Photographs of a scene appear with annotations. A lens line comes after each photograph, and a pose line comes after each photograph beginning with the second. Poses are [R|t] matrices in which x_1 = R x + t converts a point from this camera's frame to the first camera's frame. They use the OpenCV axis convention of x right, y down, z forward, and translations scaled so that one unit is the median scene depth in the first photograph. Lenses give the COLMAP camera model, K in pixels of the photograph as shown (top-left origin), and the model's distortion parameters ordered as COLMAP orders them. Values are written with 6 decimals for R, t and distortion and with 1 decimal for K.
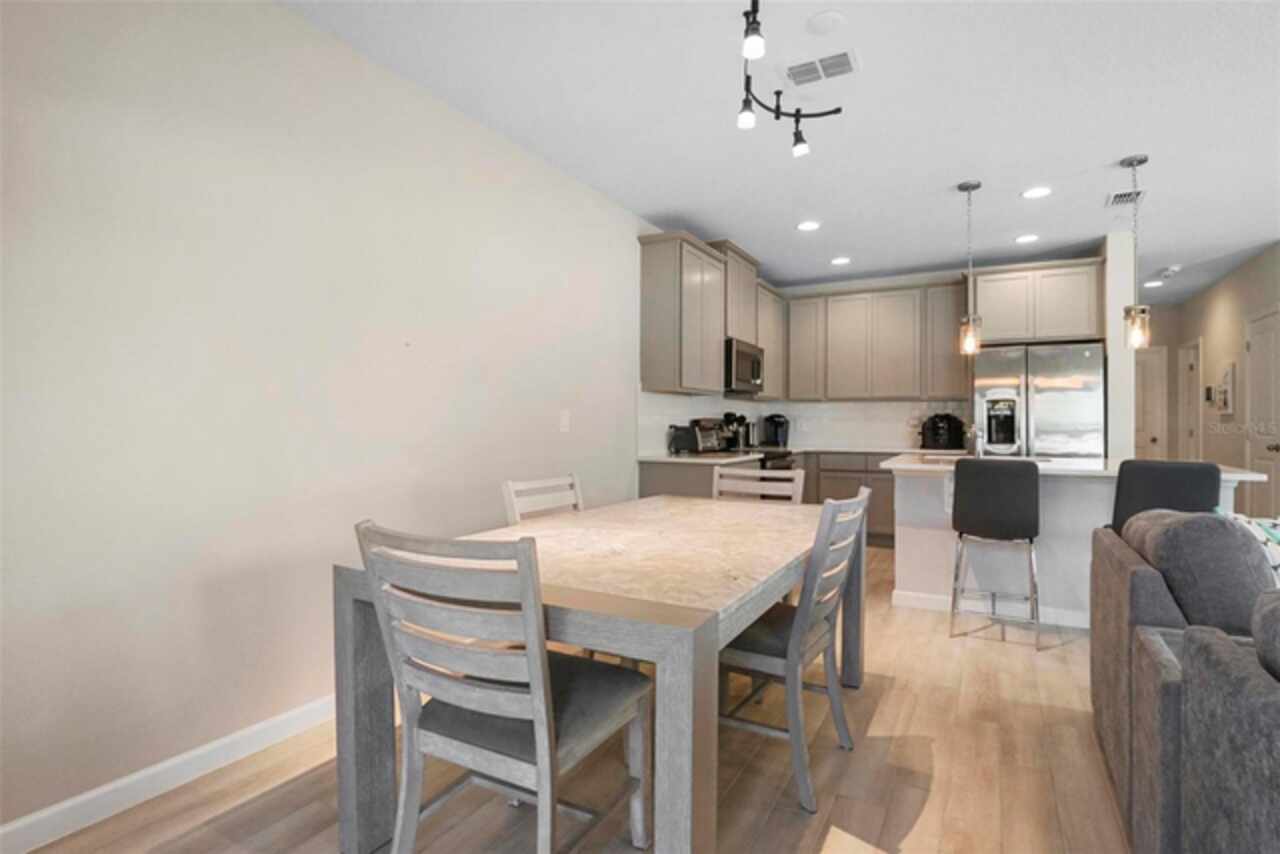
lens RADIAL K [[644.6, 0, 640.0], [0, 644.6, 427.0], [0, 0, 1]] dist [0.001136, 0.000365]
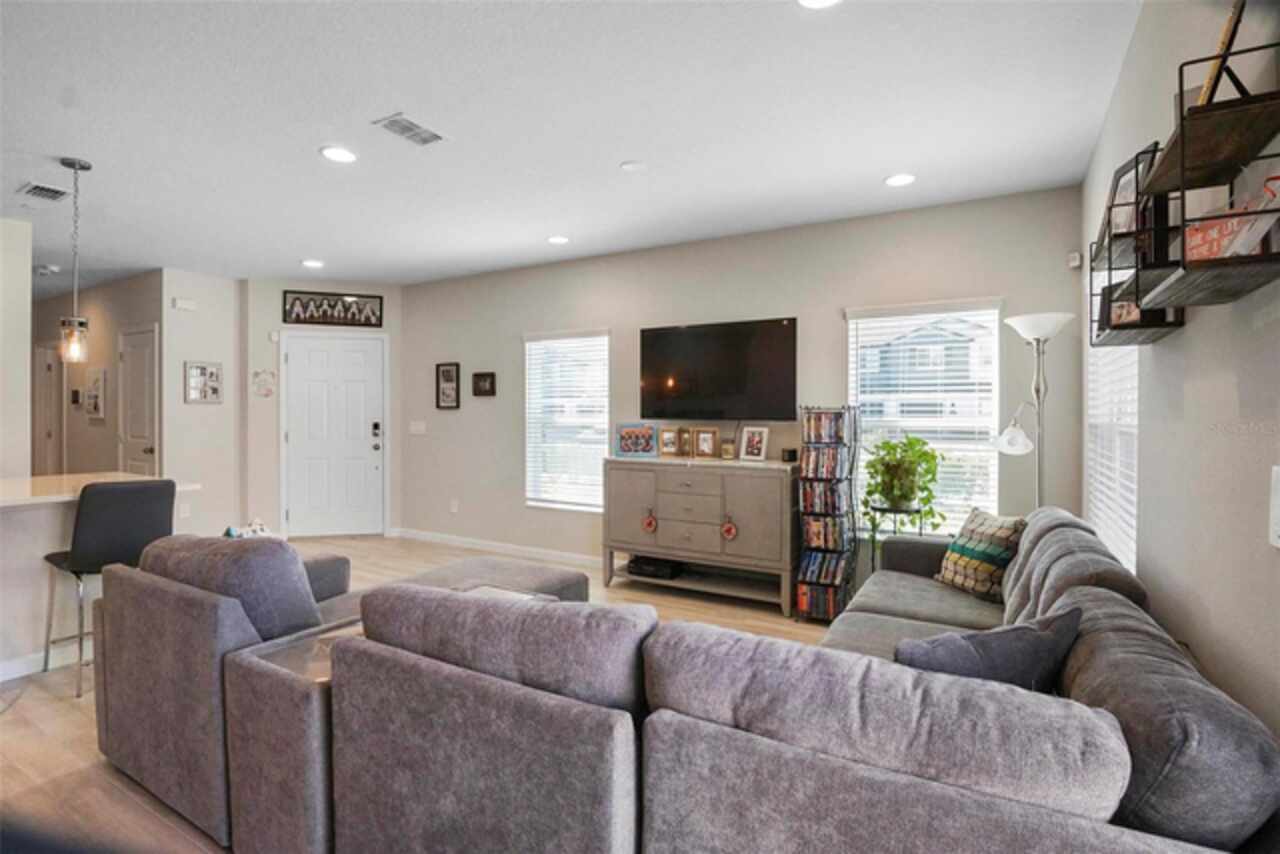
lens RADIAL K [[634.5, 0, 638.3], [0, 634.5, 409.5], [0, 0, 1]] dist [-0.000688, -0.000086]
pose [[0.022400, -0.004107, 0.999741, -0.097060], [0.001434, 0.999991, 0.004076, -0.037957], [-0.999748, 0.001343, 0.022406, 0.107659]]
